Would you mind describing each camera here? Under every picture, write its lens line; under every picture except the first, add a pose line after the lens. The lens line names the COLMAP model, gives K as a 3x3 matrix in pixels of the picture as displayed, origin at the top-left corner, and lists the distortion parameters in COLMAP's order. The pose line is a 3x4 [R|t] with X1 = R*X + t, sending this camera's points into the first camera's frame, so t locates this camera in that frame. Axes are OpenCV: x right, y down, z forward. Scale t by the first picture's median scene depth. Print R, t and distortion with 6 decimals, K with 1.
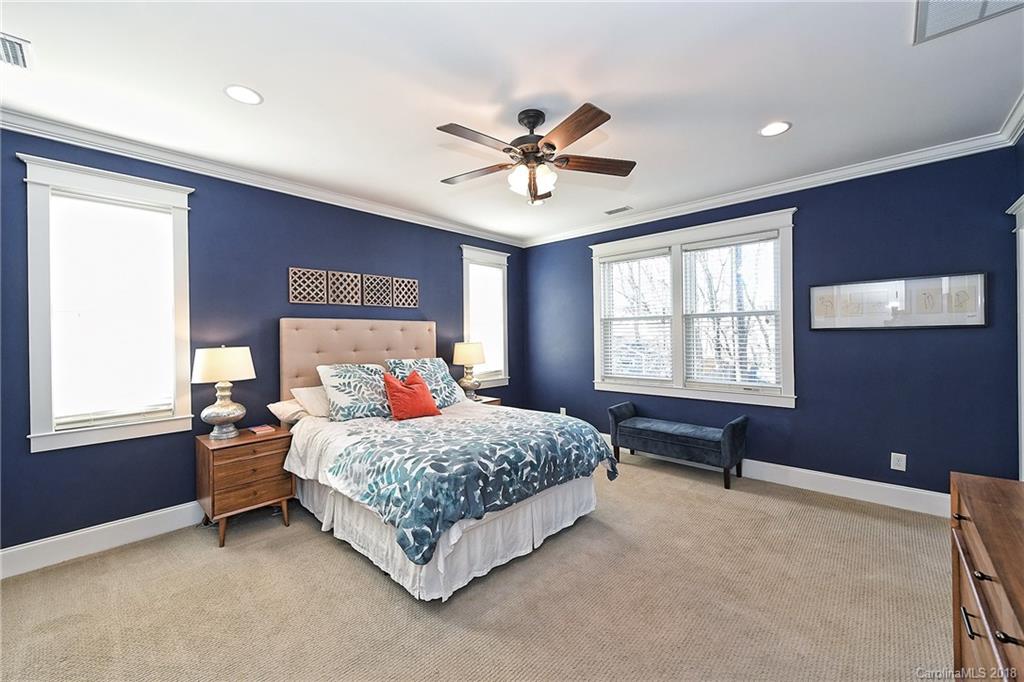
lens RADIAL K [[404.2, 0, 512.0], [0, 404.2, 341.0], [0, 0, 1]] dist [-0.000724, -0.000187]
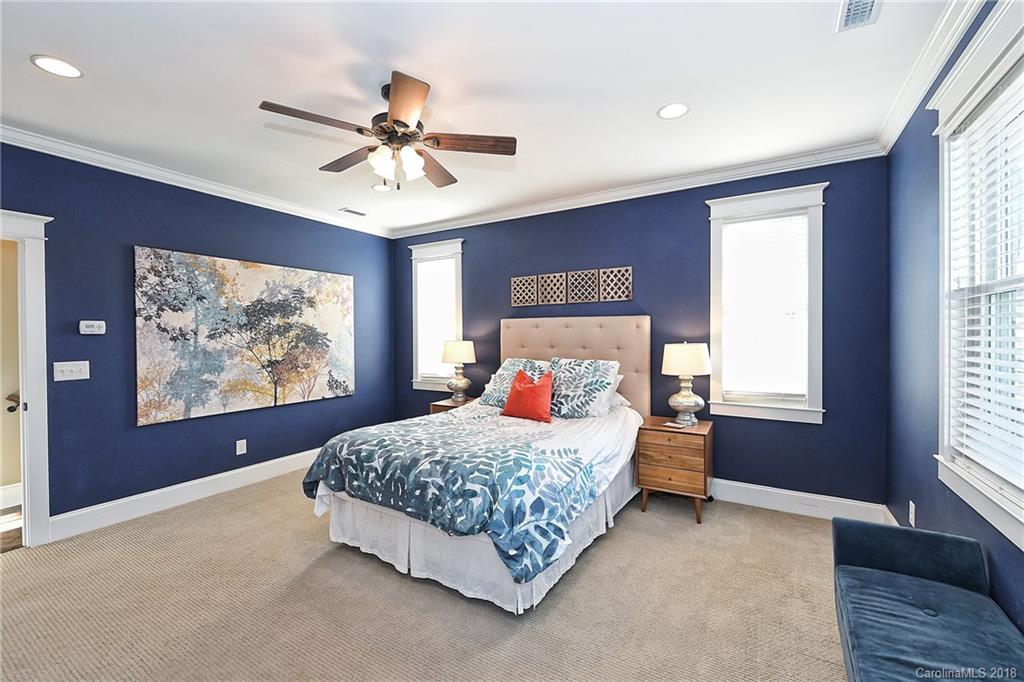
lens RADIAL K [[414.7, 0, 512.0], [0, 414.7, 341.0], [0, 0, 1]] dist [-0.007072, 0.000036]
pose [[0.207112, 0.022814, -0.978051, 0.645227], [-0.013389, 0.999701, 0.020484, -0.013715], [0.978226, 0.008852, 0.207356, 0.679994]]
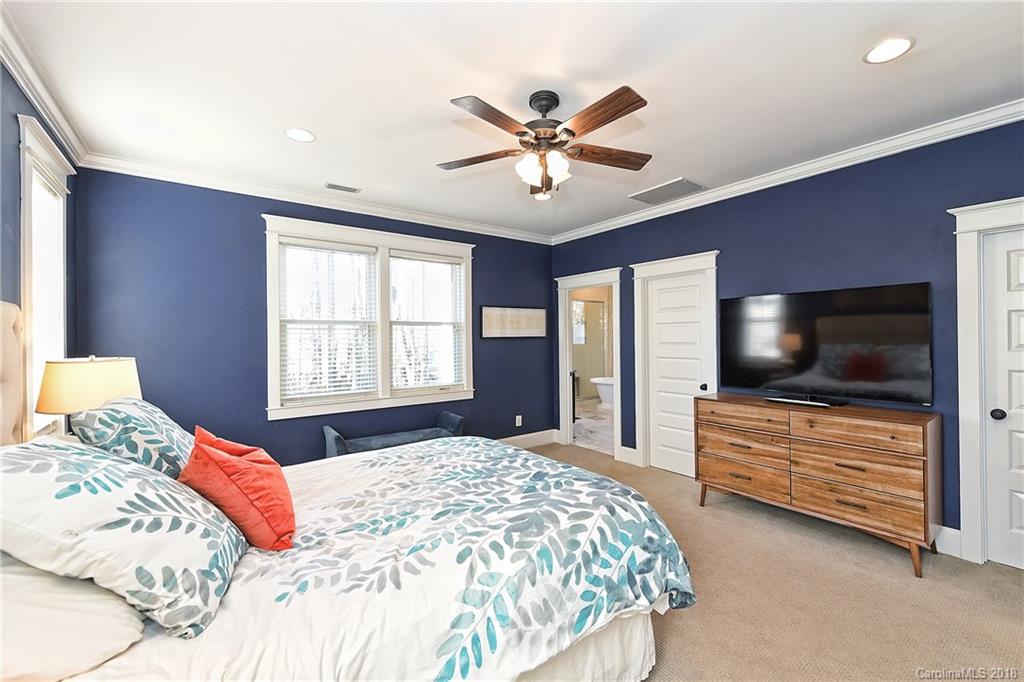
lens RADIAL K [[426.6, 0, 512.0], [0, 426.6, 341.0], [0, 0, 1]] dist [0.000365, 0.000048]
pose [[0.173297, 0.005302, 0.984855, -0.575738], [0.018260, 0.999796, -0.008596, -0.003726], [-0.984700, 0.019473, 0.173165, 0.579794]]
